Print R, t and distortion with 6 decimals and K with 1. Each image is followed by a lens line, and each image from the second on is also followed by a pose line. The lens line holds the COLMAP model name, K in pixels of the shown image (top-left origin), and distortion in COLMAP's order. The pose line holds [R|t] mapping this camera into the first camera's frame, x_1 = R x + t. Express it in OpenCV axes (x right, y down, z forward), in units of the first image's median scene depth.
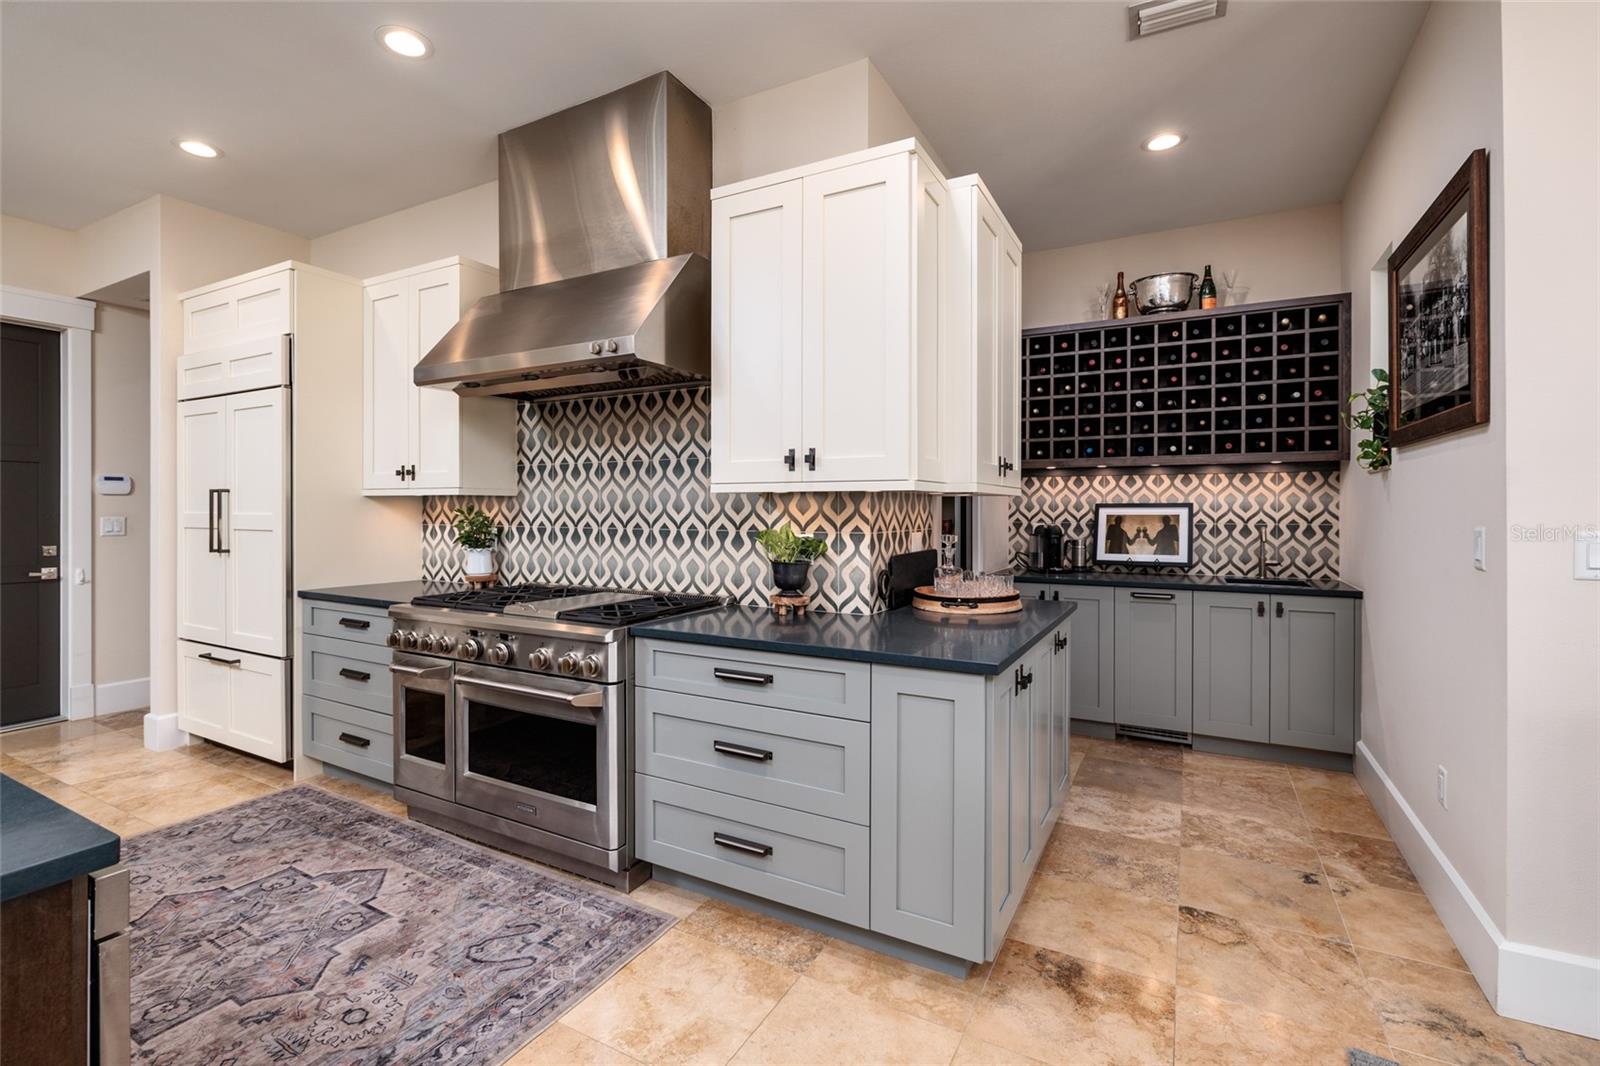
lens RADIAL K [[713.3, 0, 797.1], [0, 713.3, 524.2], [0, 0, 1]] dist [-0.001849, 0.000555]
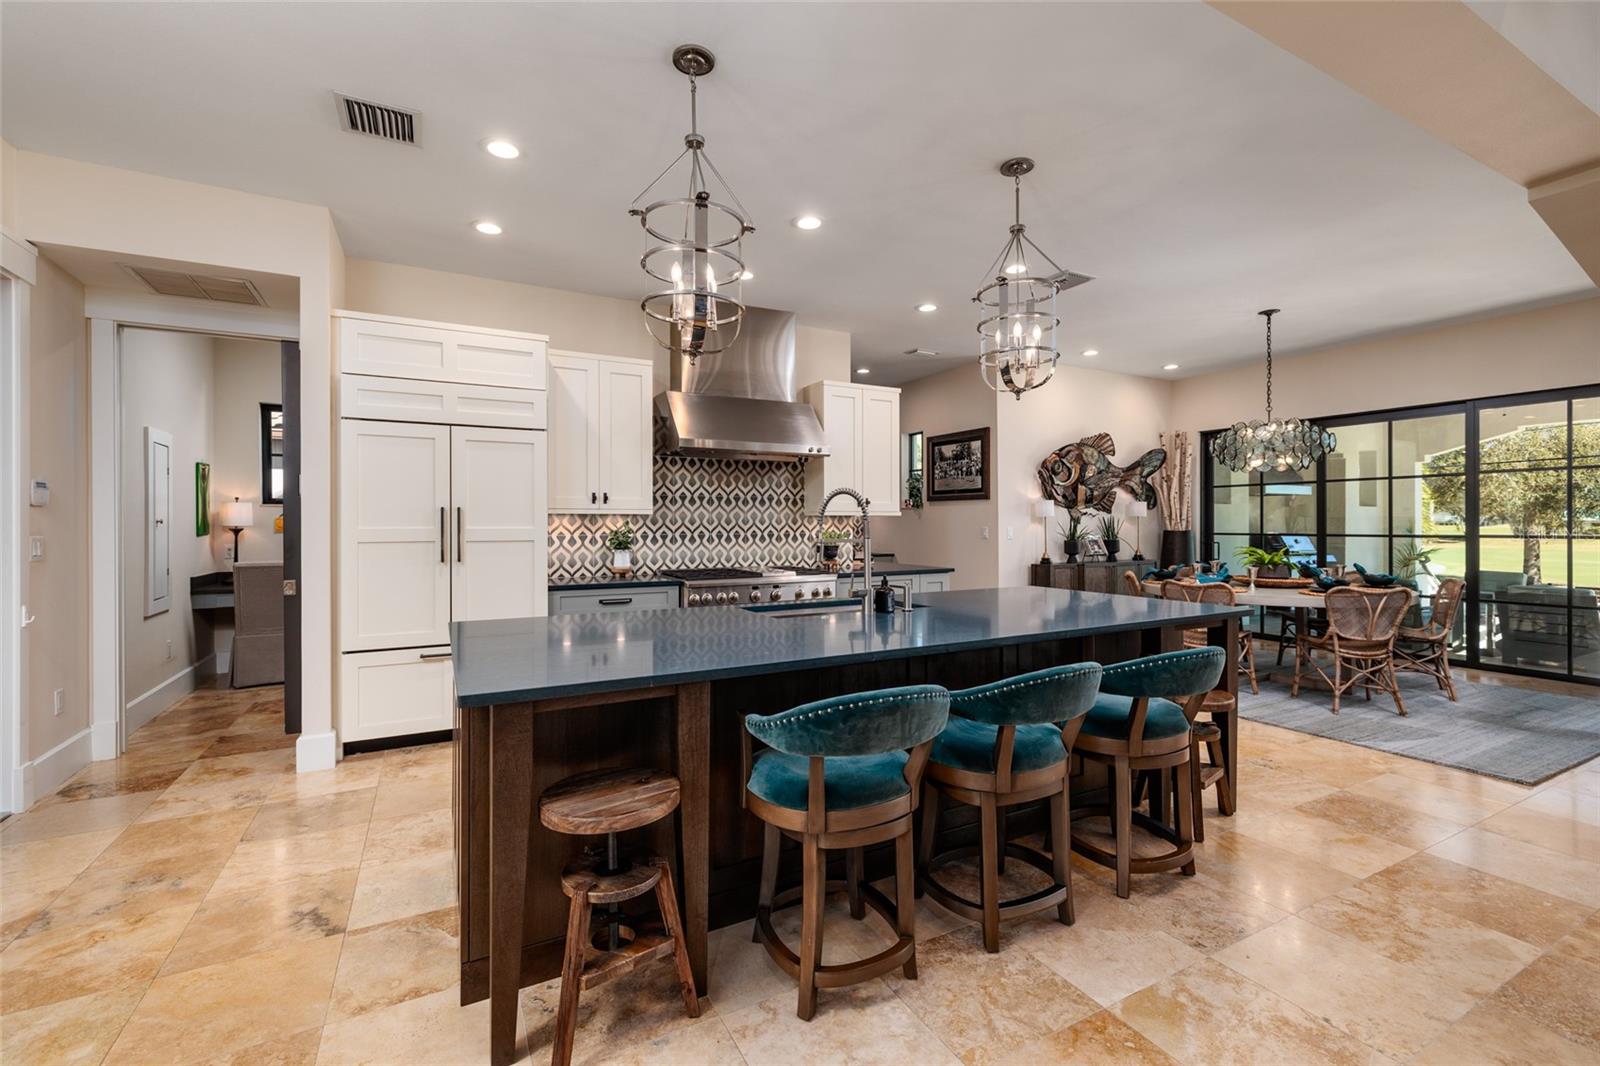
lens RADIAL K [[691.6, 0, 804.4], [0, 691.6, 523.6], [0, 0, 1]] dist [0.003338, 0.000435]
pose [[0.547725, -0.004551, 0.836646, -1.608876], [0.021856, 0.999722, -0.008871, 0.000101], [-0.836373, 0.023144, 0.547672, -0.112403]]
